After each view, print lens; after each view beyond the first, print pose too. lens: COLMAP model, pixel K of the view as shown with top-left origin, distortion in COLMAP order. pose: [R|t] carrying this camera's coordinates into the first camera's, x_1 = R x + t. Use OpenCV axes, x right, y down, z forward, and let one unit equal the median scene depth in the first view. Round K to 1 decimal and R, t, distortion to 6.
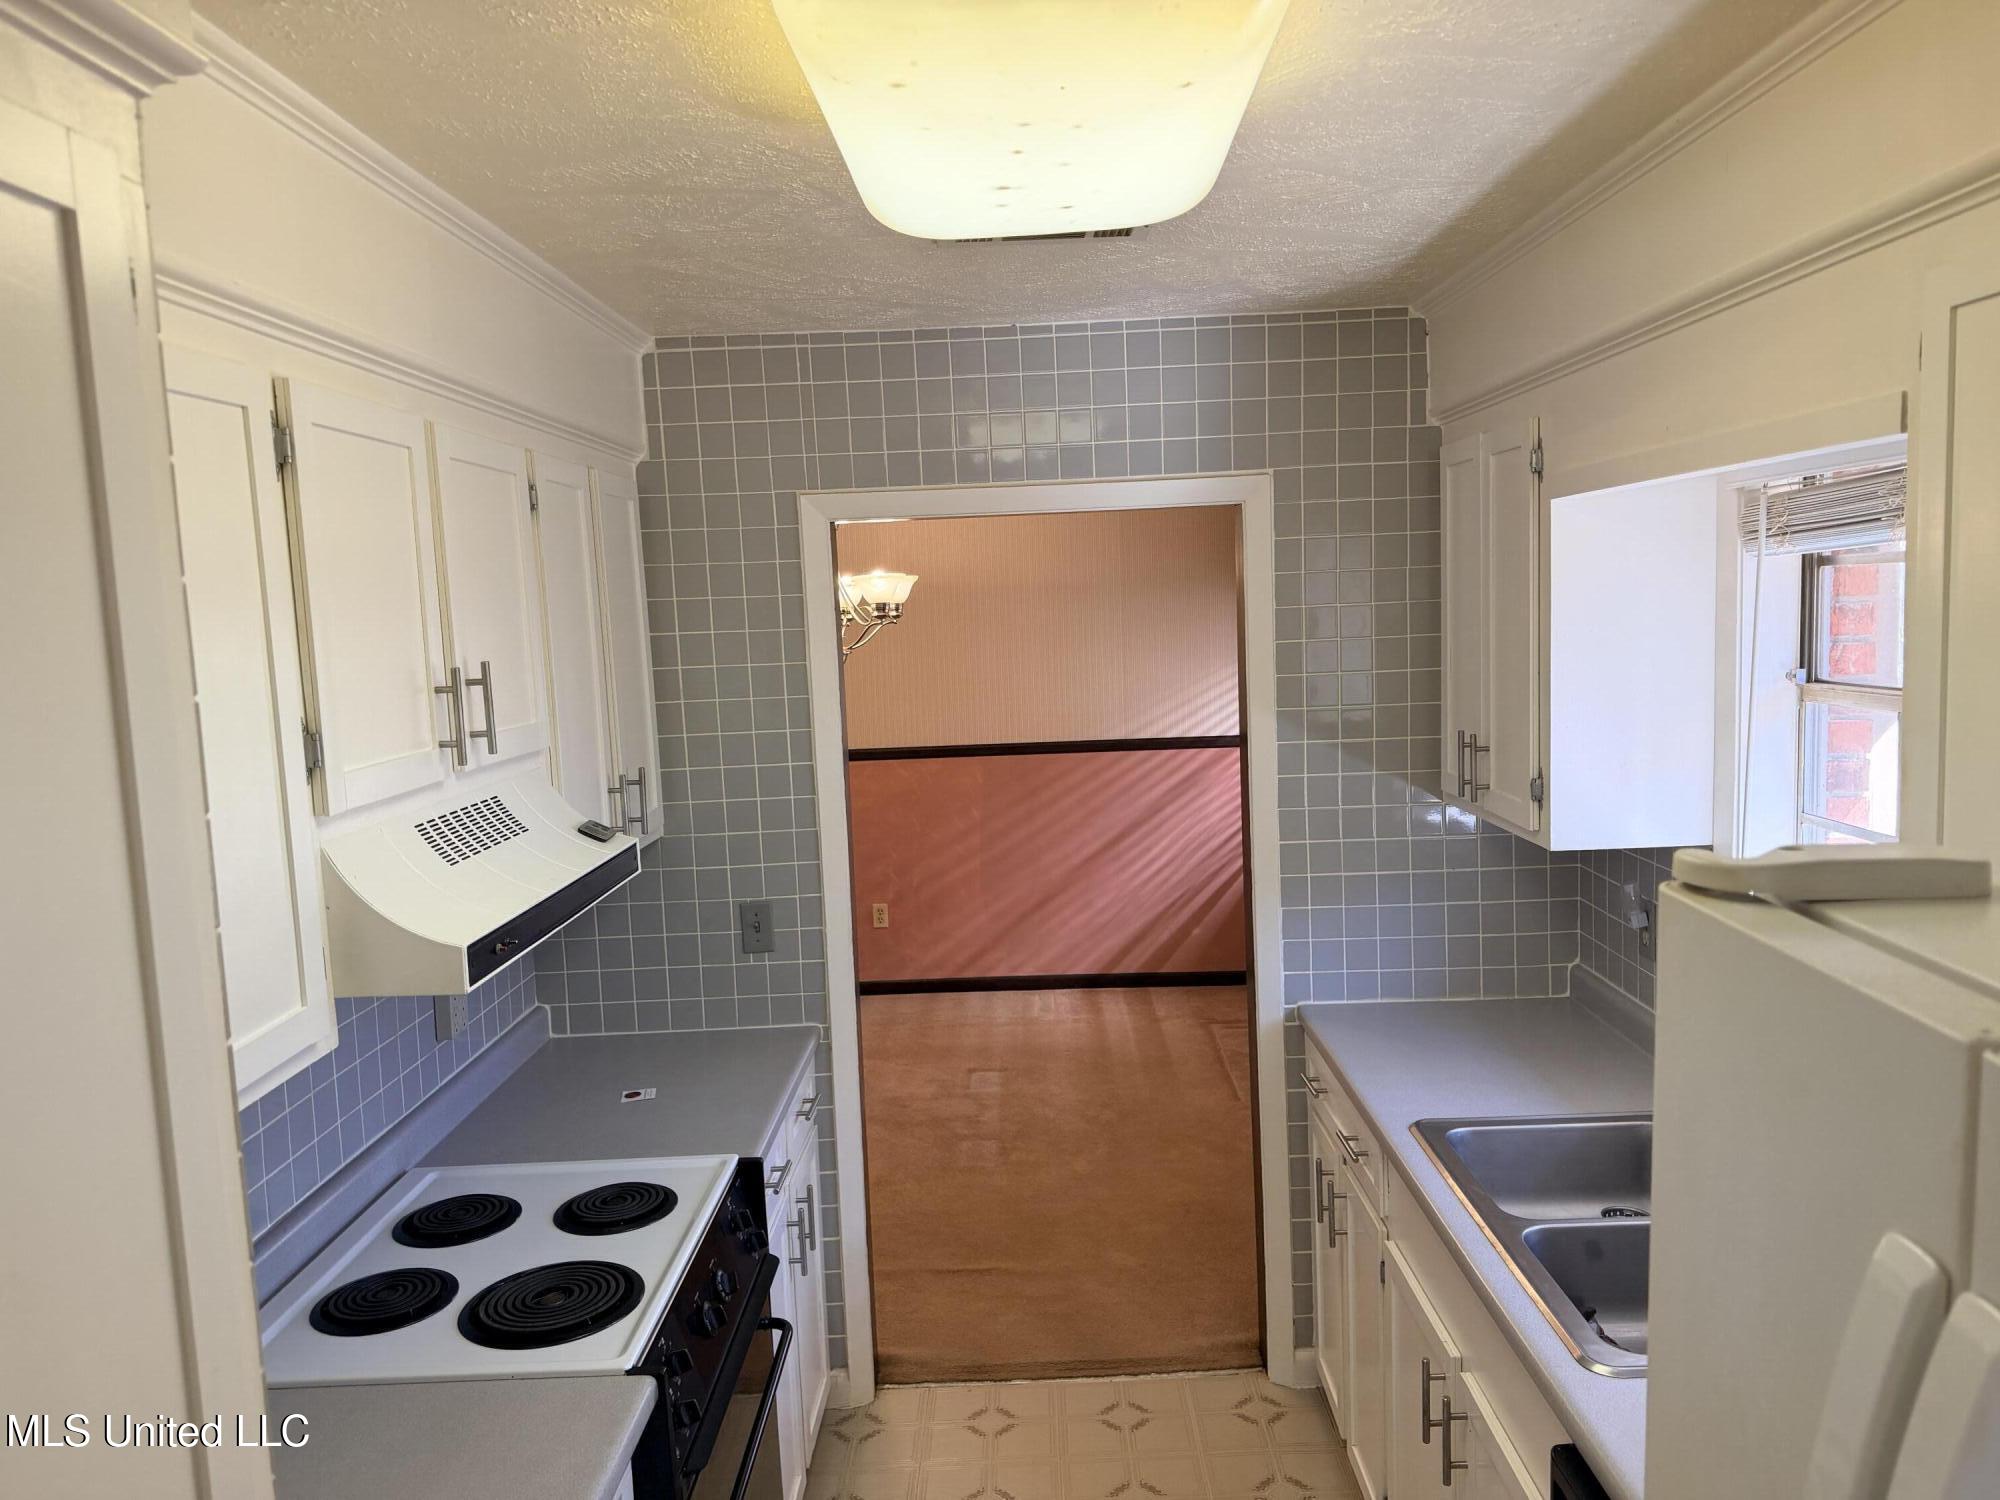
lens RADIAL K [[1376.9, 0, 971.3], [0, 1376.9, 745.2], [0, 0, 1]] dist [-0.017995, -0.006238]
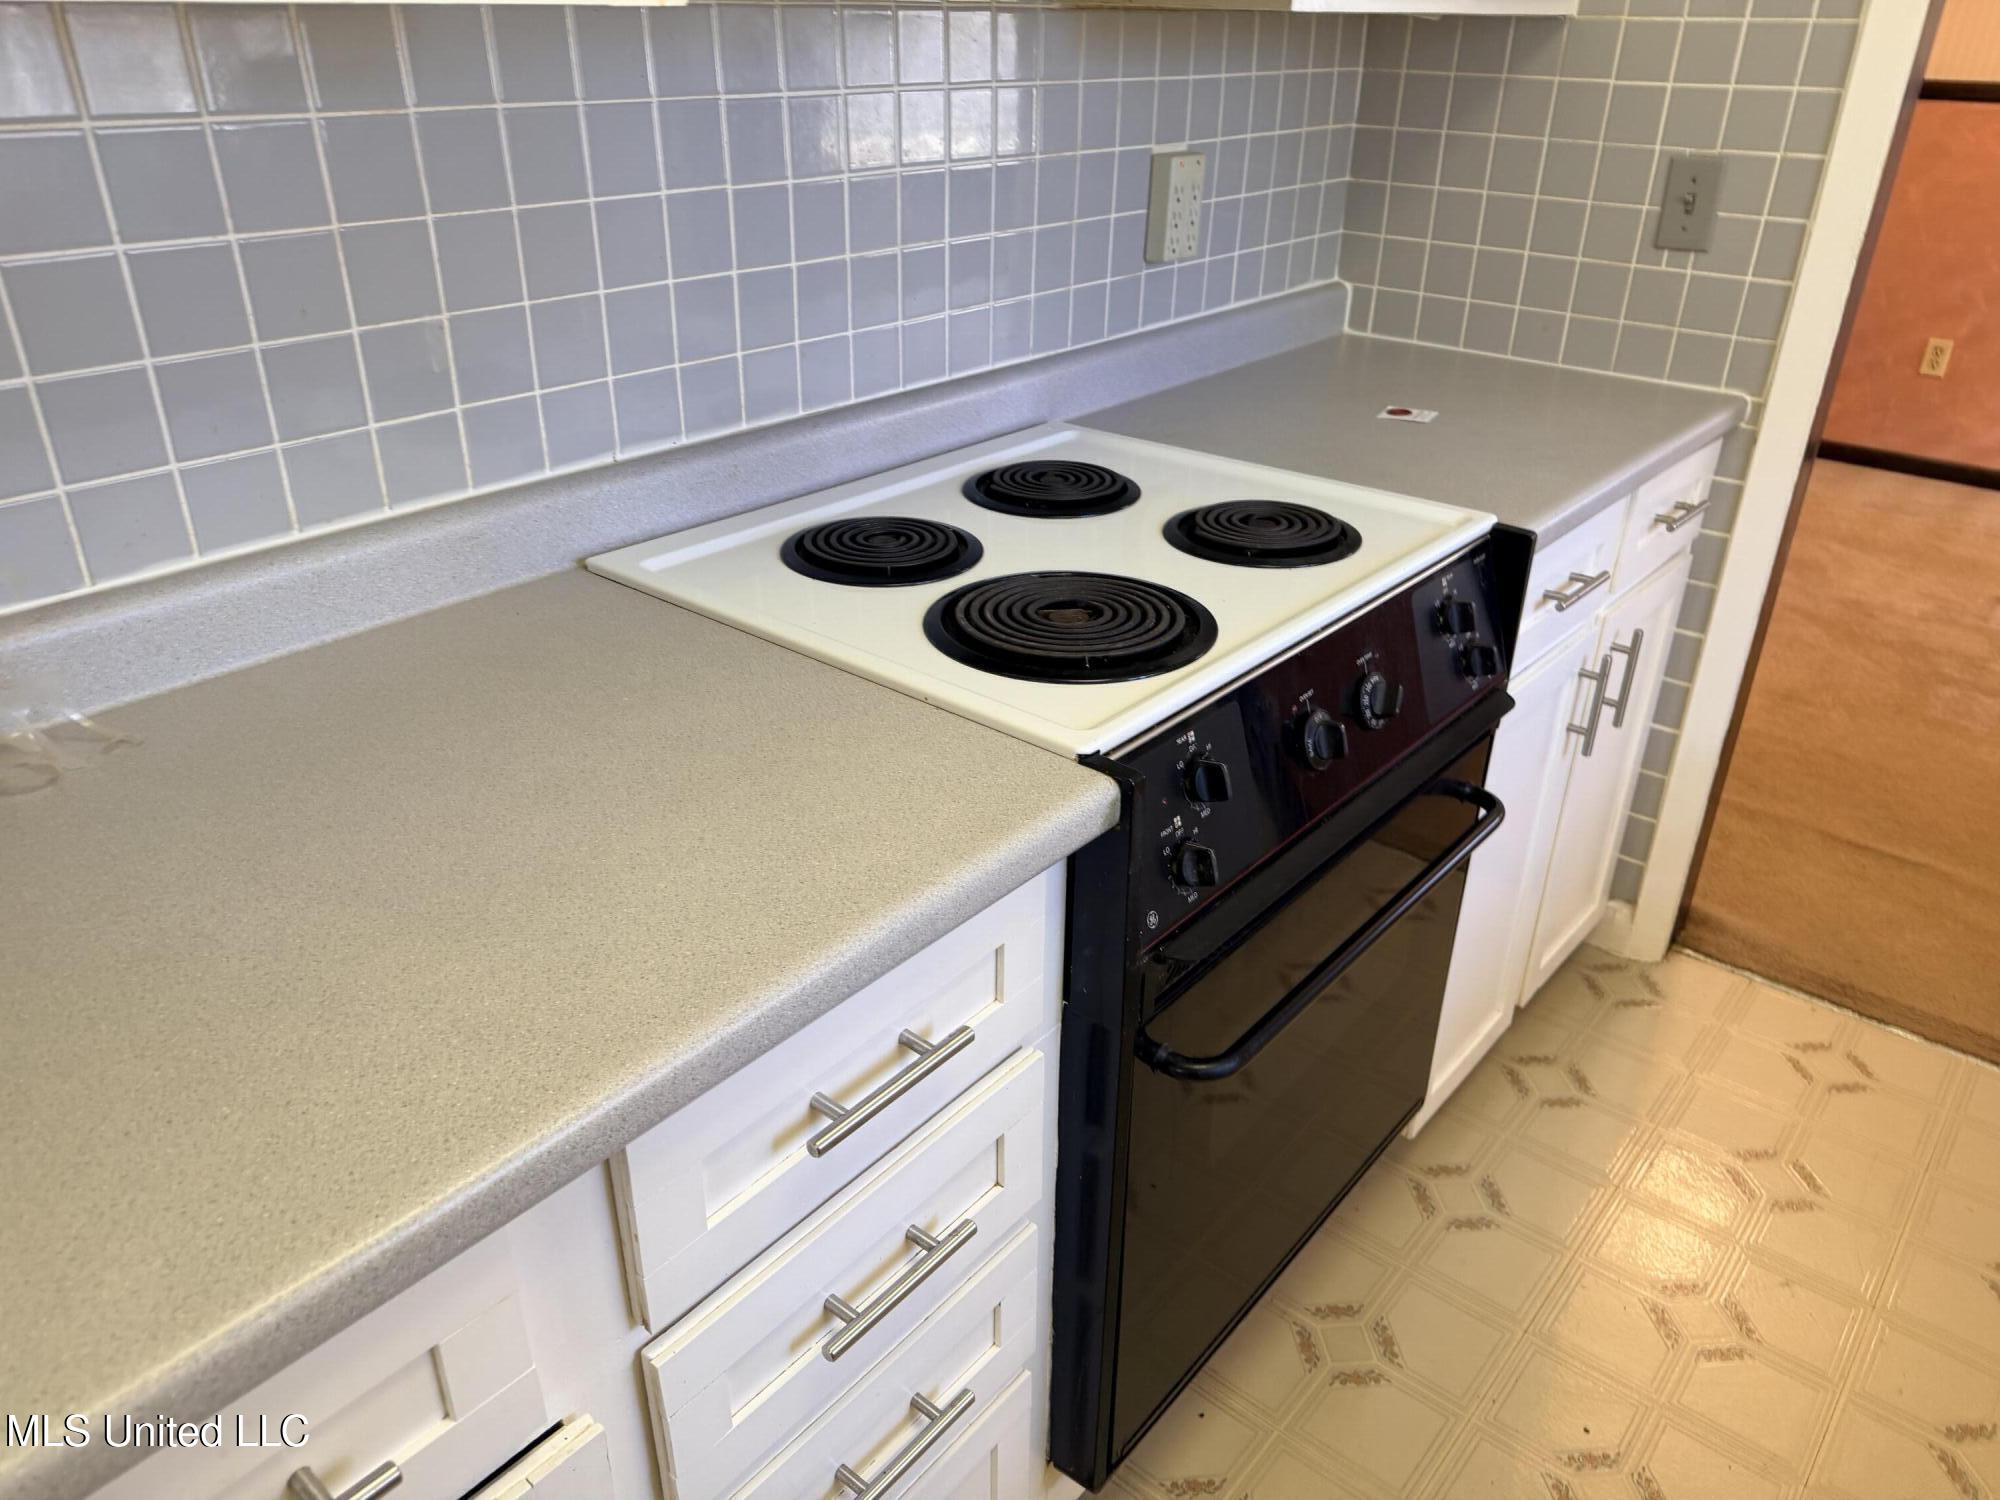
lens RADIAL K [[1452.3, 0, 1092.5], [0, 1452.3, 708.9], [0, 0, 1]] dist [0.035882, 0.002547]
pose [[0.811547, 0.327925, -0.483588, 0.011948], [-0.134853, 0.910431, 0.391064, 0.118094], [0.568513, -0.252153, 0.783079, 0.307334]]
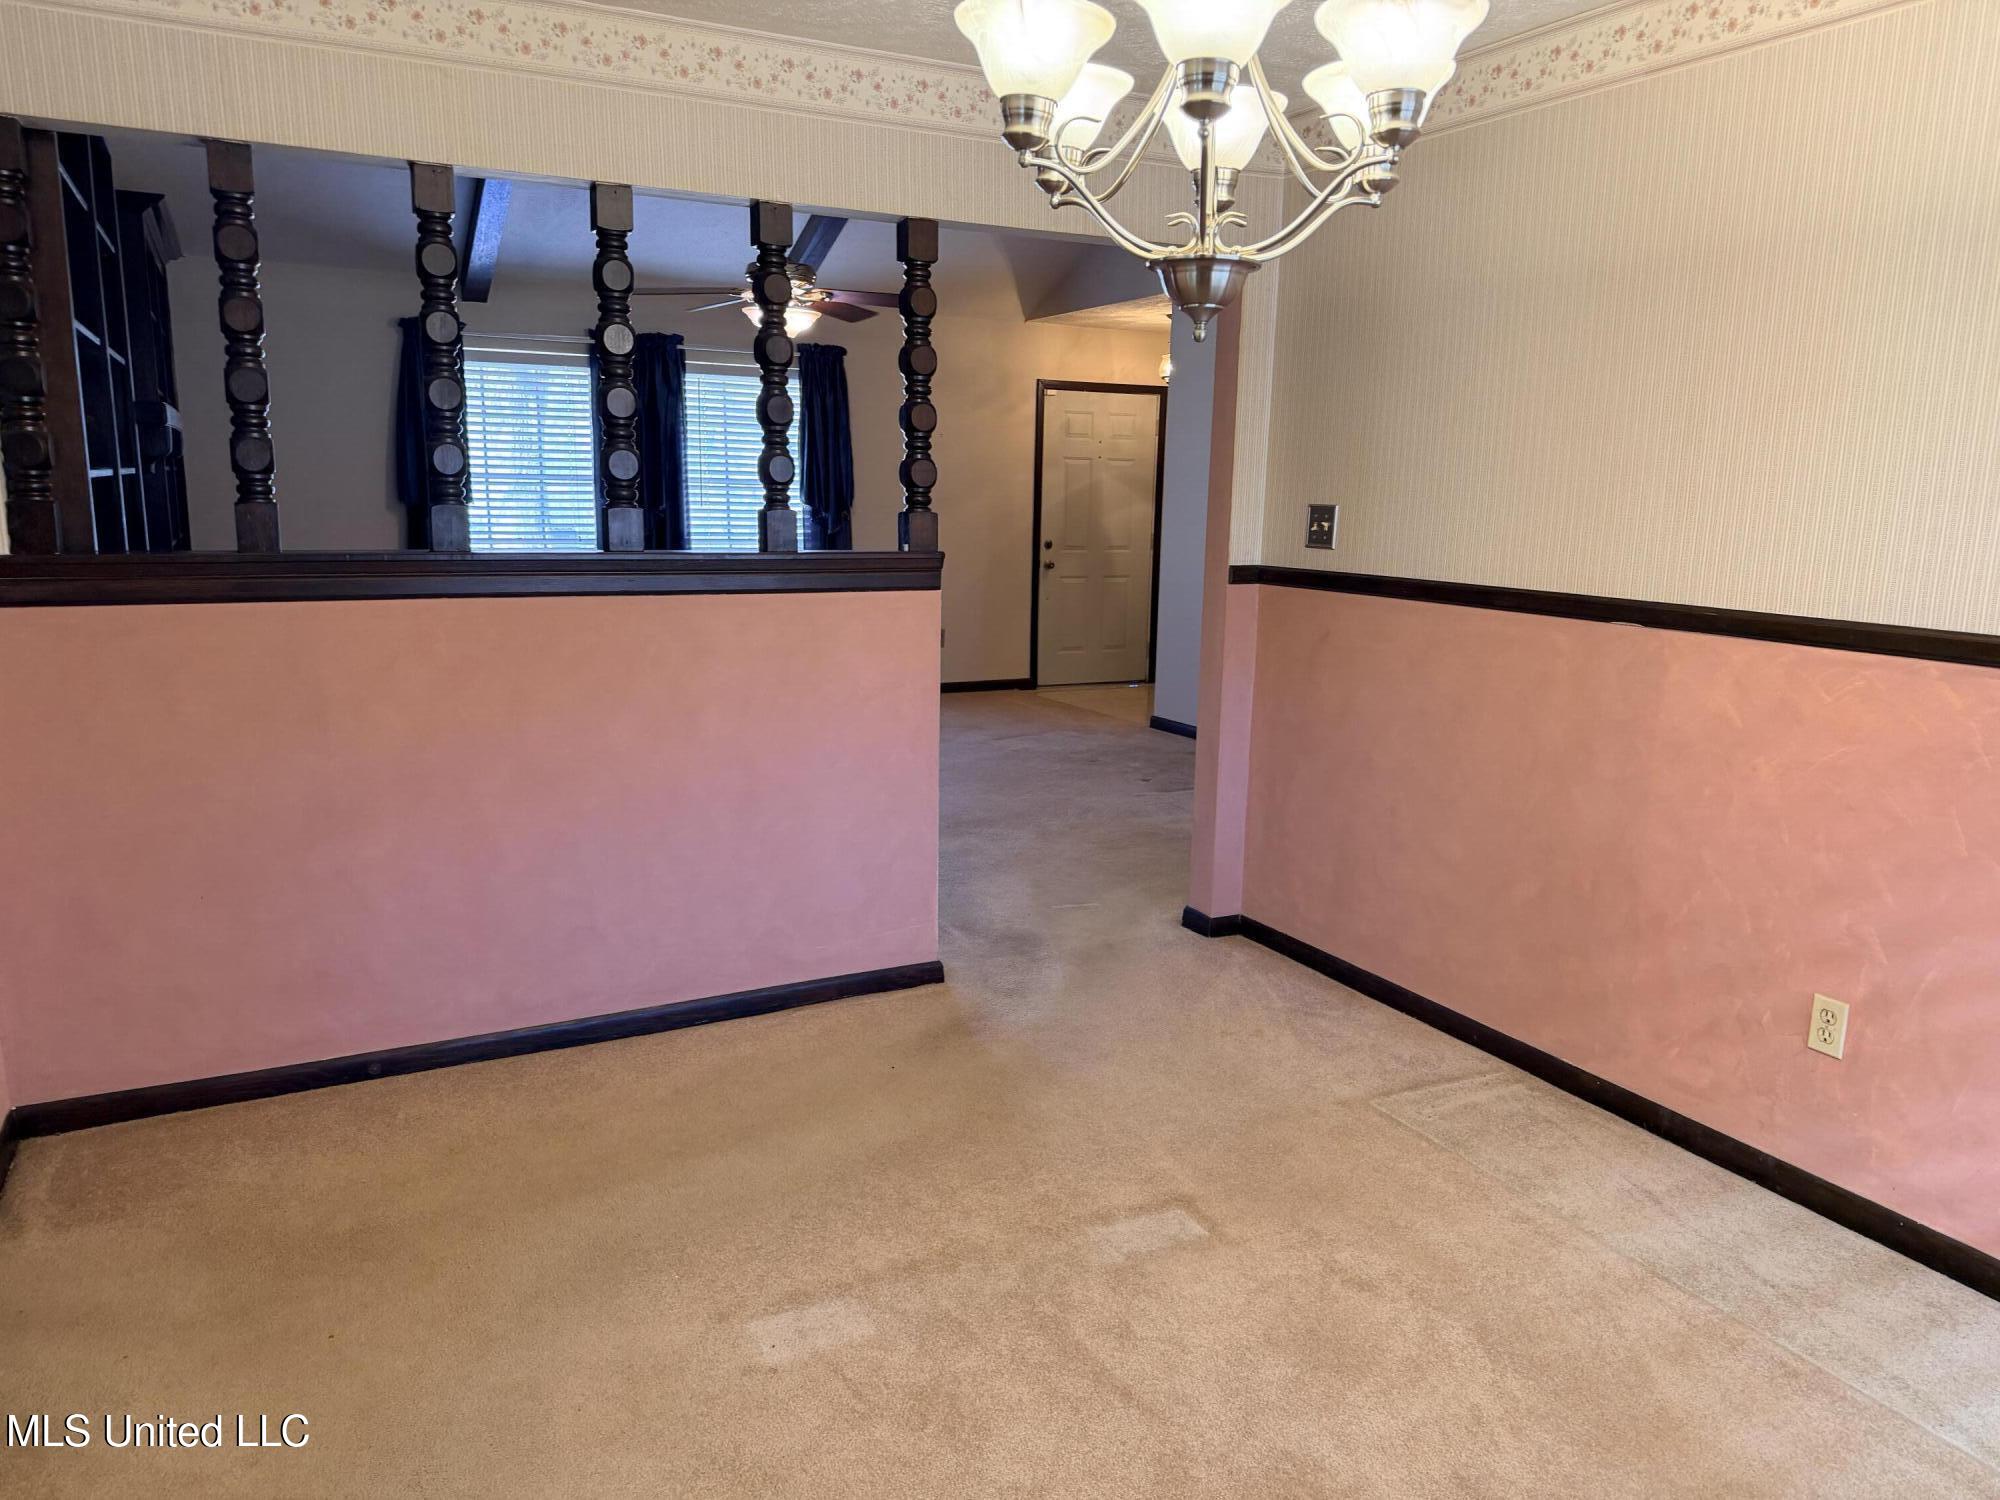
lens RADIAL K [[1395.2, 0, 999.1], [0, 1395.2, 743.6], [0, 0, 1]] dist [0.006118, 0.004028]
pose [[0.494771, 0.215822, -0.841797, 0.337130], [-0.130726, 0.976132, 0.173428, -0.003791], [0.859135, 0.024237, 0.511175, 1.254630]]
